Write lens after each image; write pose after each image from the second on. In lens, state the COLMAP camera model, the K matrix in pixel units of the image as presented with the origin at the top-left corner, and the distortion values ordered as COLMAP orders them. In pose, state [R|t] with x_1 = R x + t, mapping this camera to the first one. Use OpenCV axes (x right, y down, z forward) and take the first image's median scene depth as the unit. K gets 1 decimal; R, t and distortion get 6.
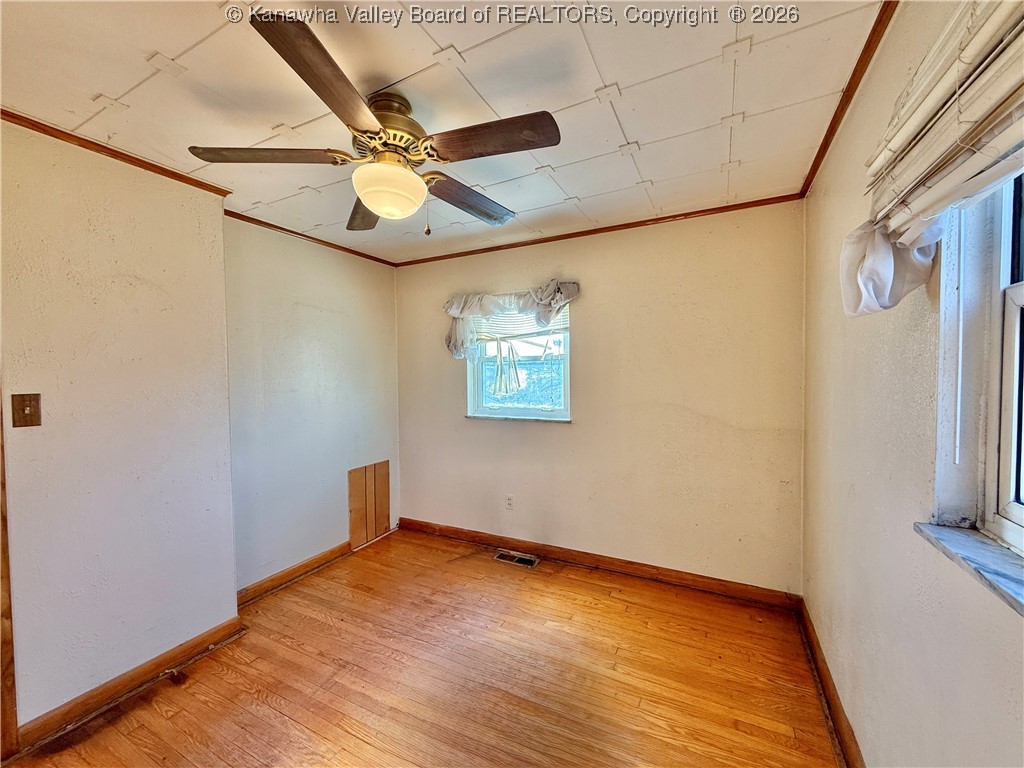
lens RADIAL K [[407.5, 0, 510.7], [0, 407.5, 385.3], [0, 0, 1]] dist [-0.000676, -0.000153]
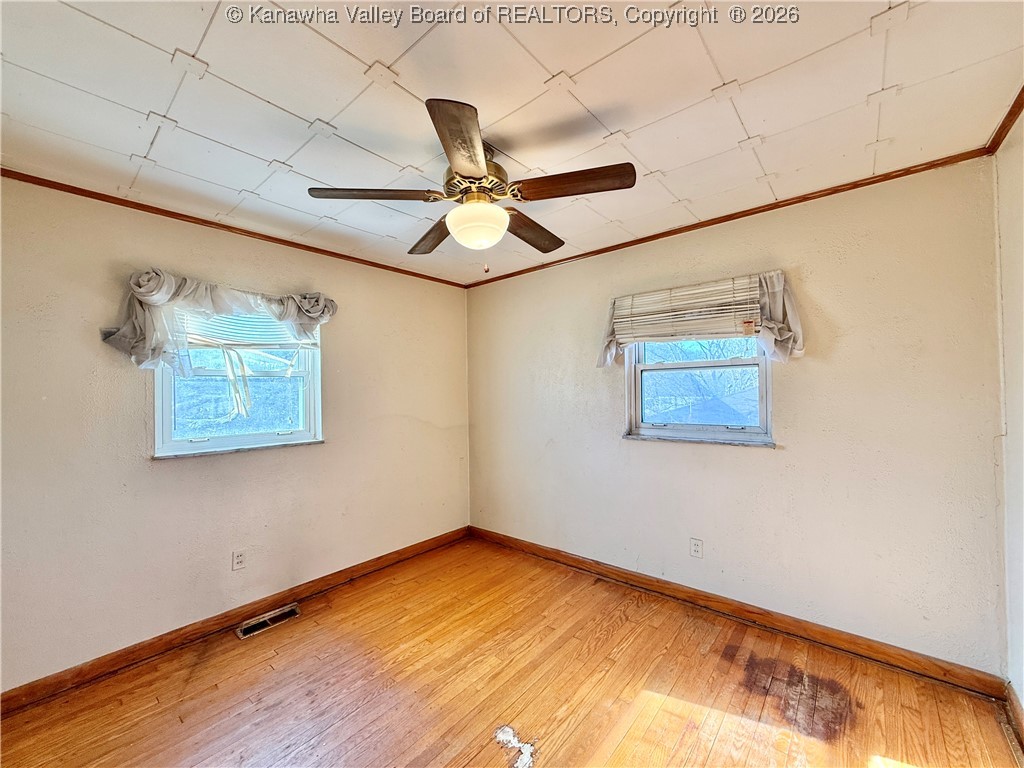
lens RADIAL K [[407.5, 0, 513.9], [0, 407.5, 382.3], [0, 0, 1]] dist [-0.000676, -0.000153]
pose [[0.224591, 0.026952, 0.974080, -0.803543], [0.038969, 0.998569, -0.036615, 0.003084], [-0.973674, 0.046182, 0.223220, 0.390431]]
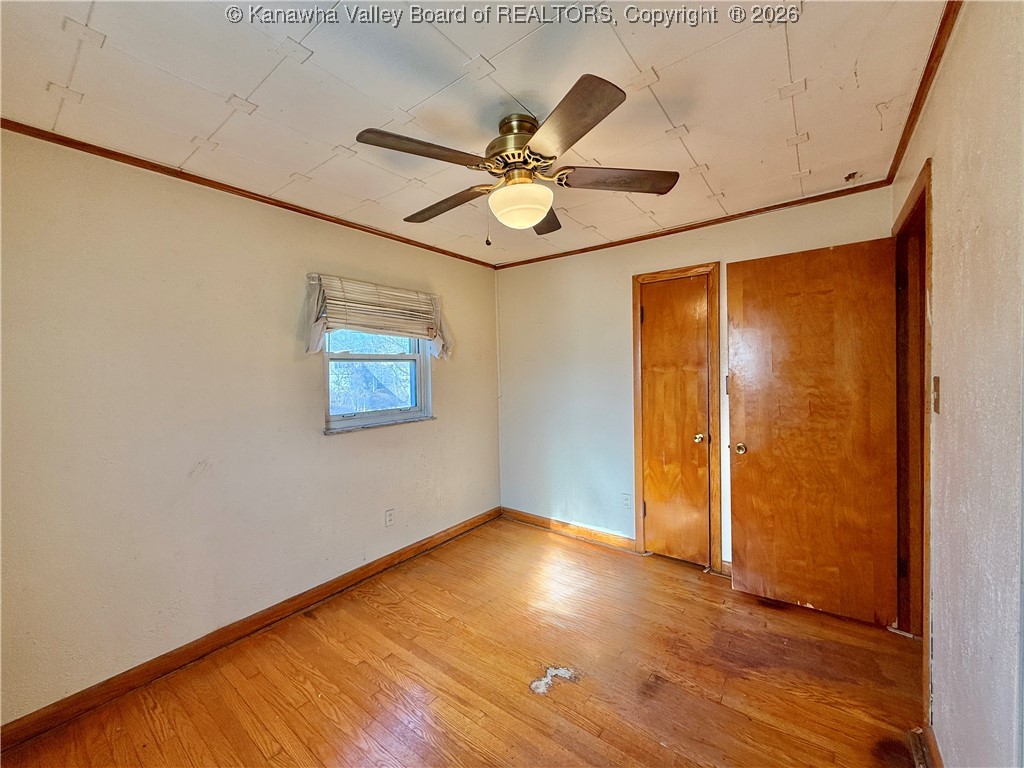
lens RADIAL K [[407.5, 0, 509.4], [0, 407.5, 381.8], [0, 0, 1]] dist [-0.000676, -0.000153]
pose [[-0.983653, 0.033215, 0.176985, -0.260462], [0.041928, 0.998074, 0.045718, -0.028306], [-0.175125, 0.052392, -0.983151, 1.242890]]
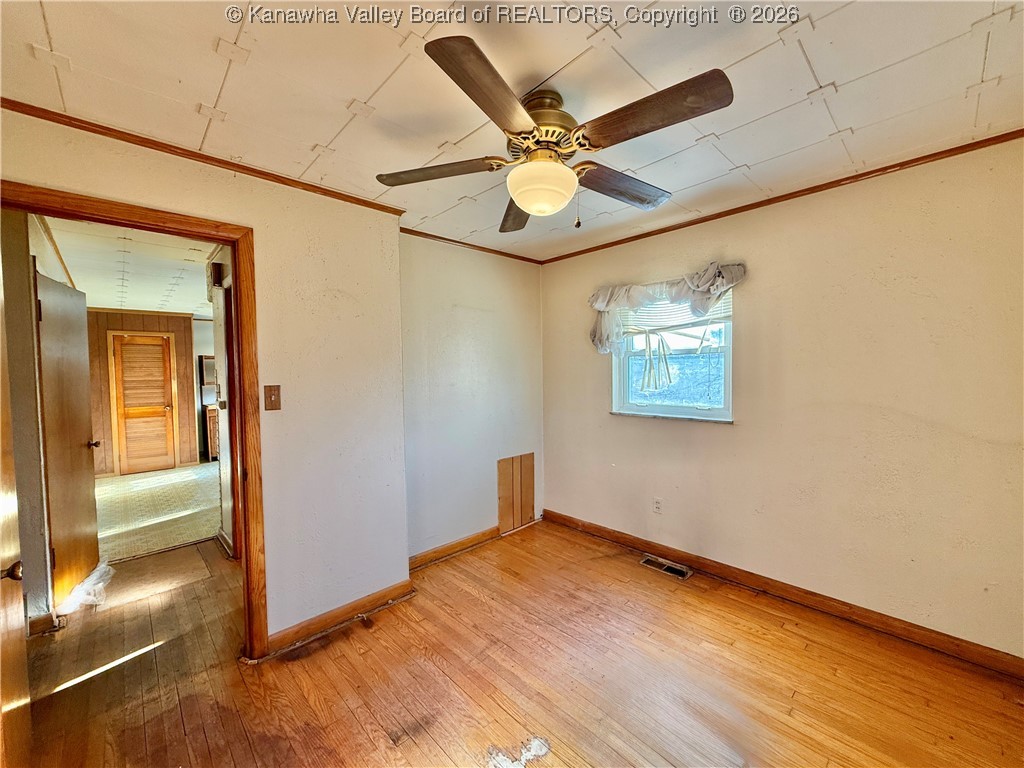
lens RADIAL K [[407.5, 0, 511.2], [0, 407.5, 385.8], [0, 0, 1]] dist [-0.000676, -0.000153]
pose [[0.943509, 0.010053, -0.331196, -0.016940], [-0.005794, 0.999887, 0.013845, 0.000130], [0.331297, -0.011144, 0.943461, 0.009141]]
